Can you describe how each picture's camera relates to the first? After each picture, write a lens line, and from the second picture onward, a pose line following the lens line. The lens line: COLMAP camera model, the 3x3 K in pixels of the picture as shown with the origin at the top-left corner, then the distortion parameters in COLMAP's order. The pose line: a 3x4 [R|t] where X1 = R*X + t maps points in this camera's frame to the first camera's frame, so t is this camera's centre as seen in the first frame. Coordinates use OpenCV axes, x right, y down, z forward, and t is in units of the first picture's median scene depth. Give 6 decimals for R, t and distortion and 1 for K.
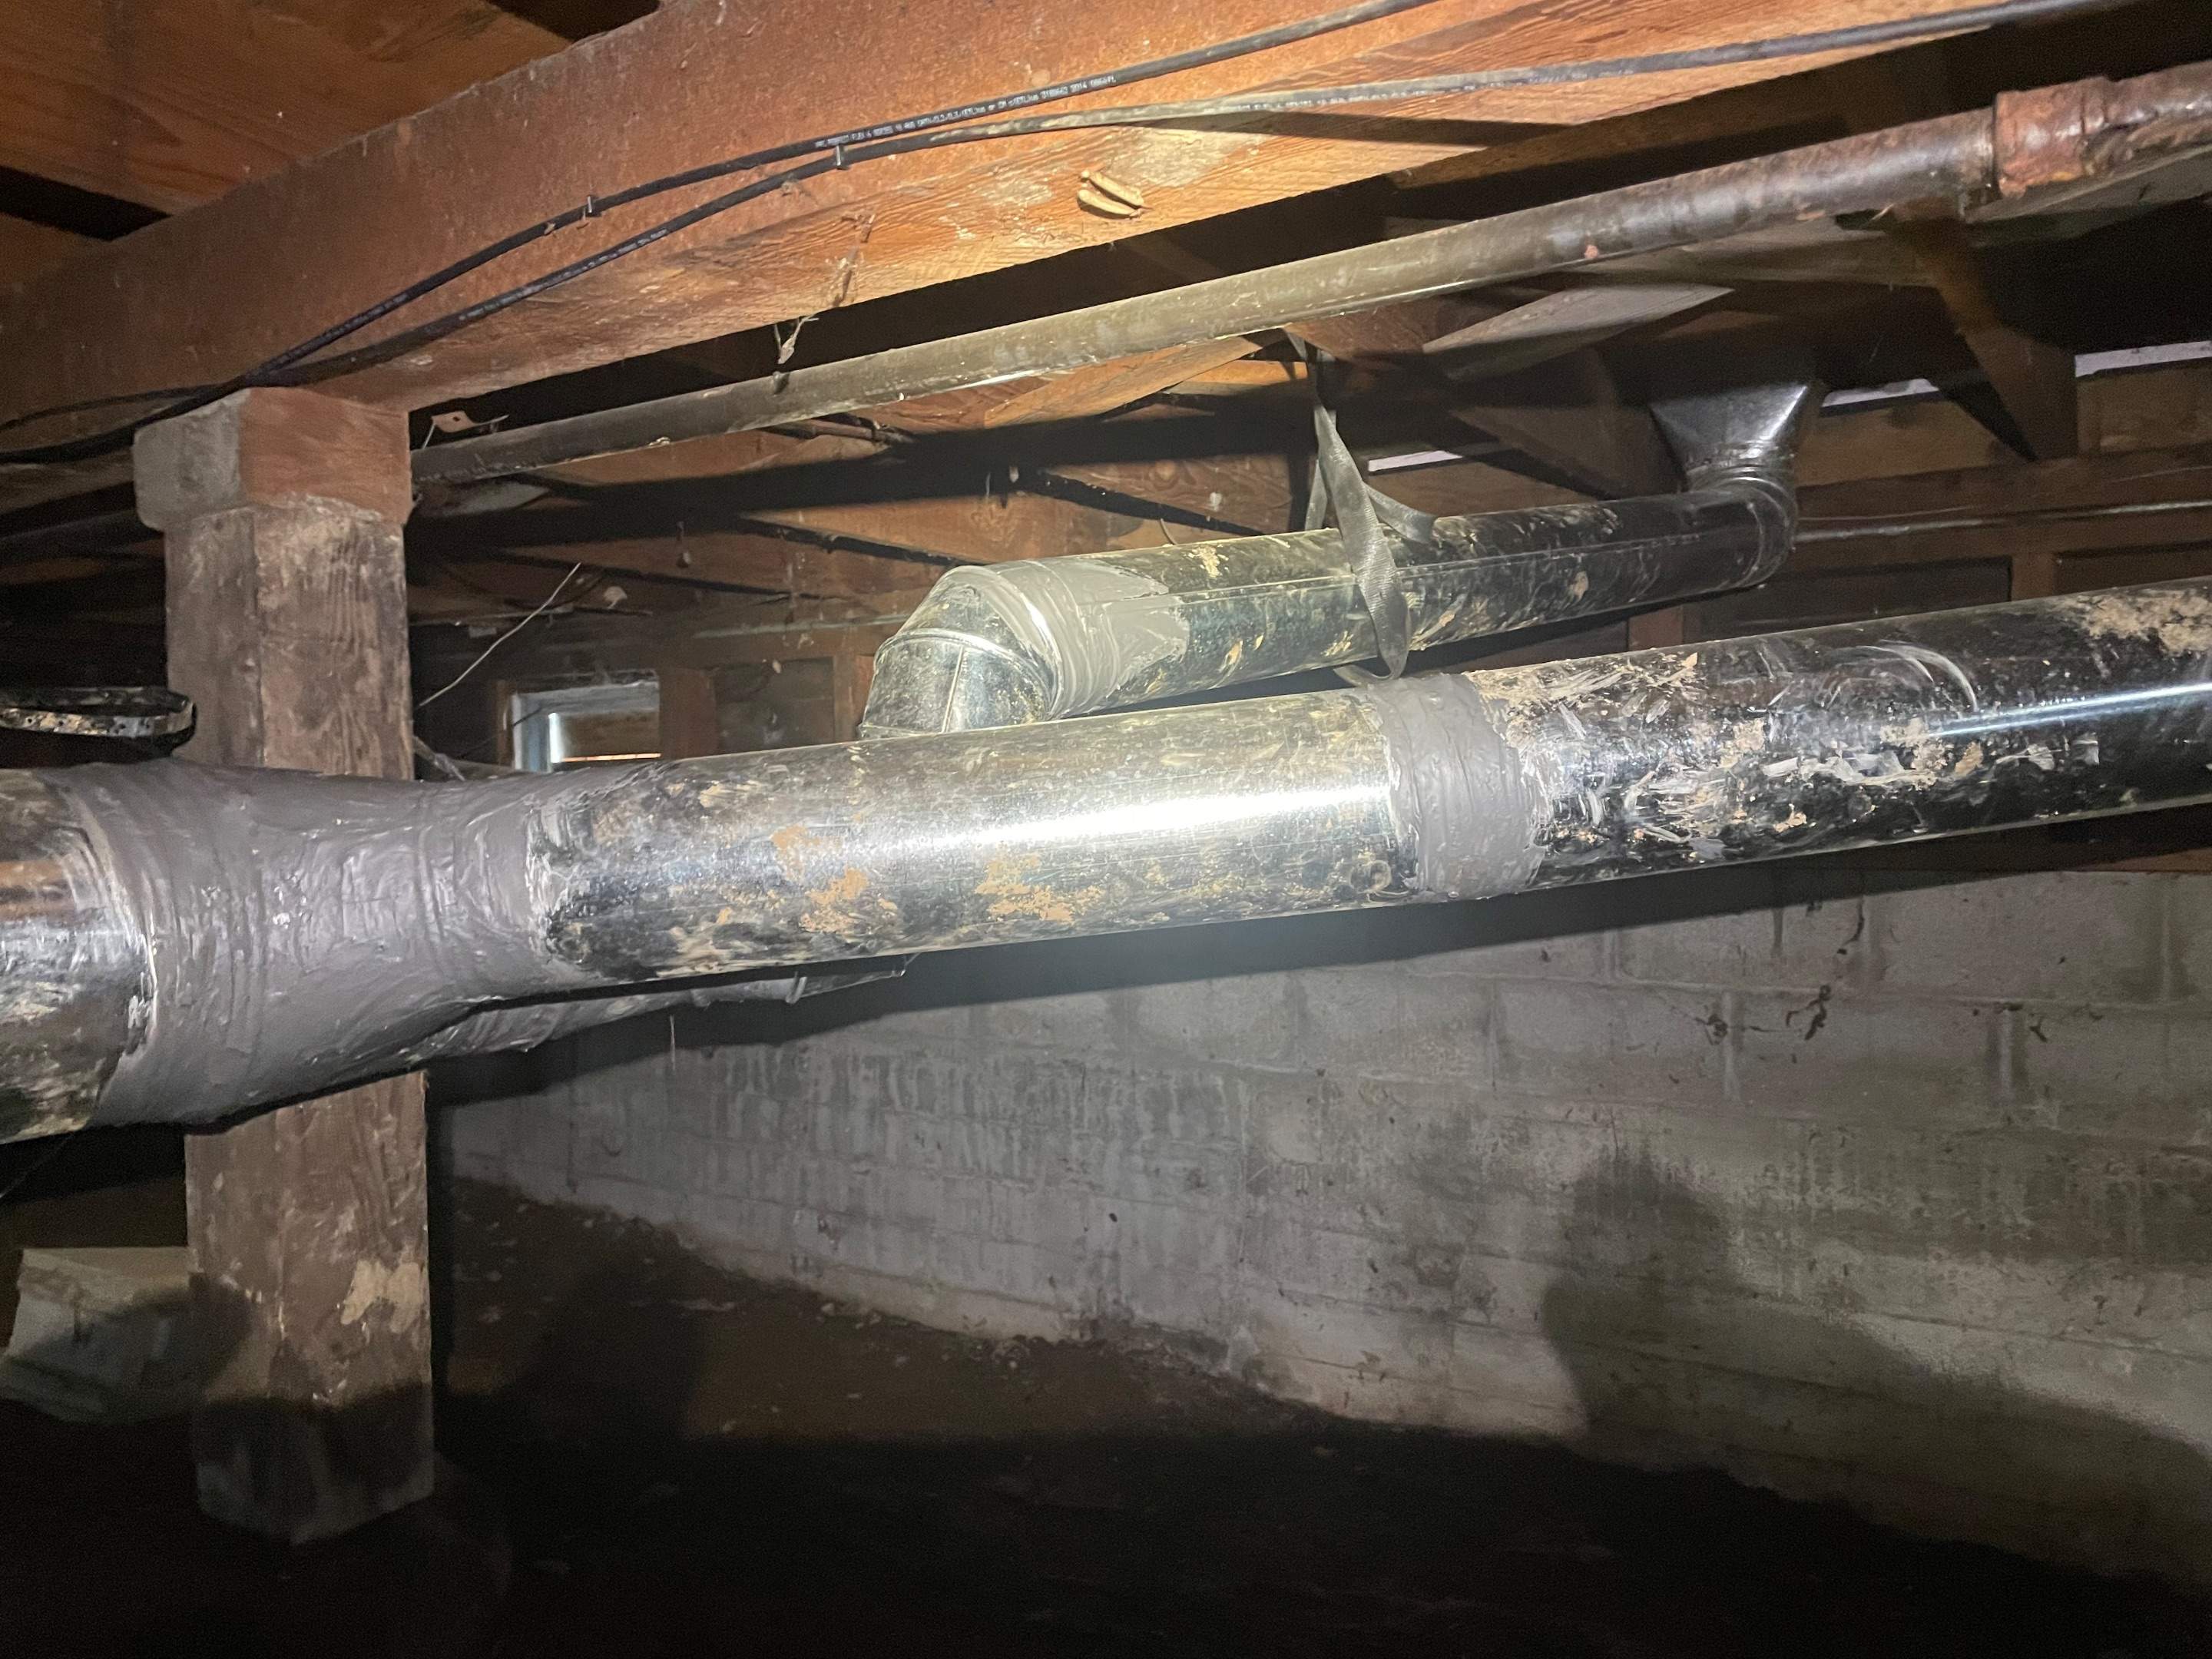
lens RADIAL K [[1687.7, 0, 1107.5], [0, 1687.7, 818.6], [0, 0, 1]] dist [0.013396, -0.004315]
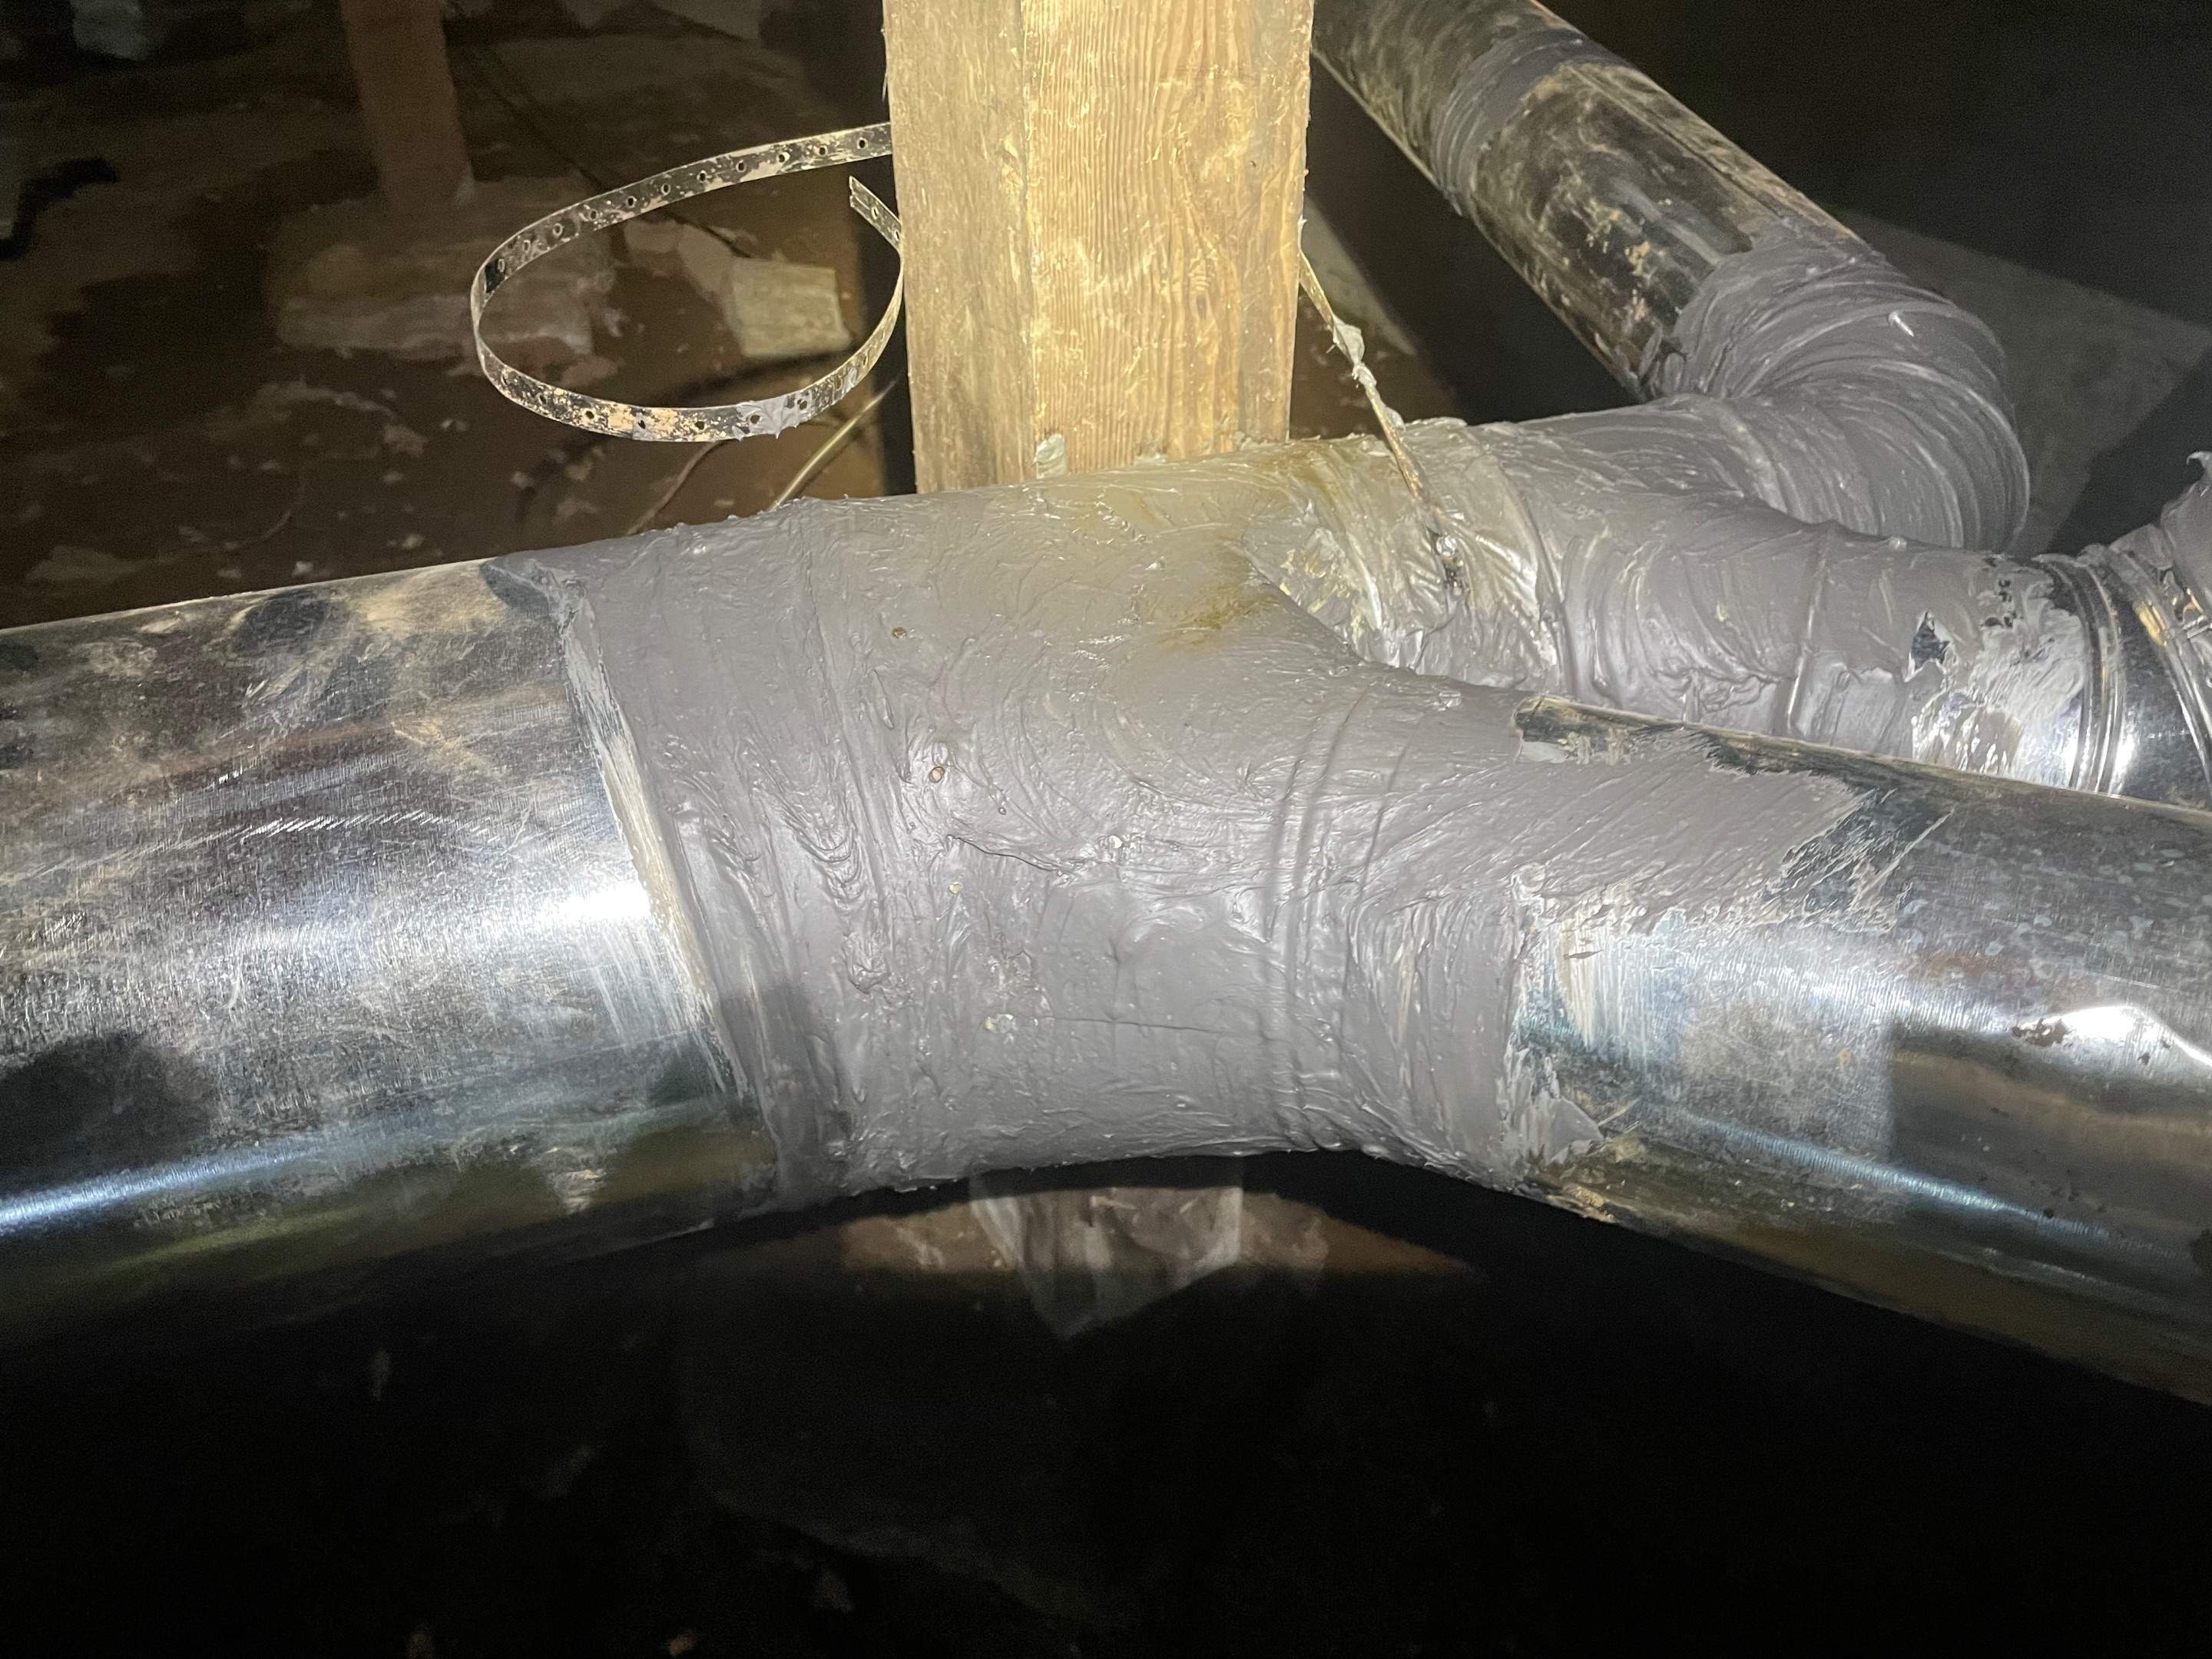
lens RADIAL K [[1687.7, 0, 1108.6], [0, 1687.7, 829.6], [0, 0, 1]] dist [0.013396, -0.004315]
pose [[0.882382, 0.293565, -0.367726, -0.235814], [-0.031803, 0.816928, 0.575862, -0.211076], [0.469458, -0.496436, 0.730178, 0.543147]]
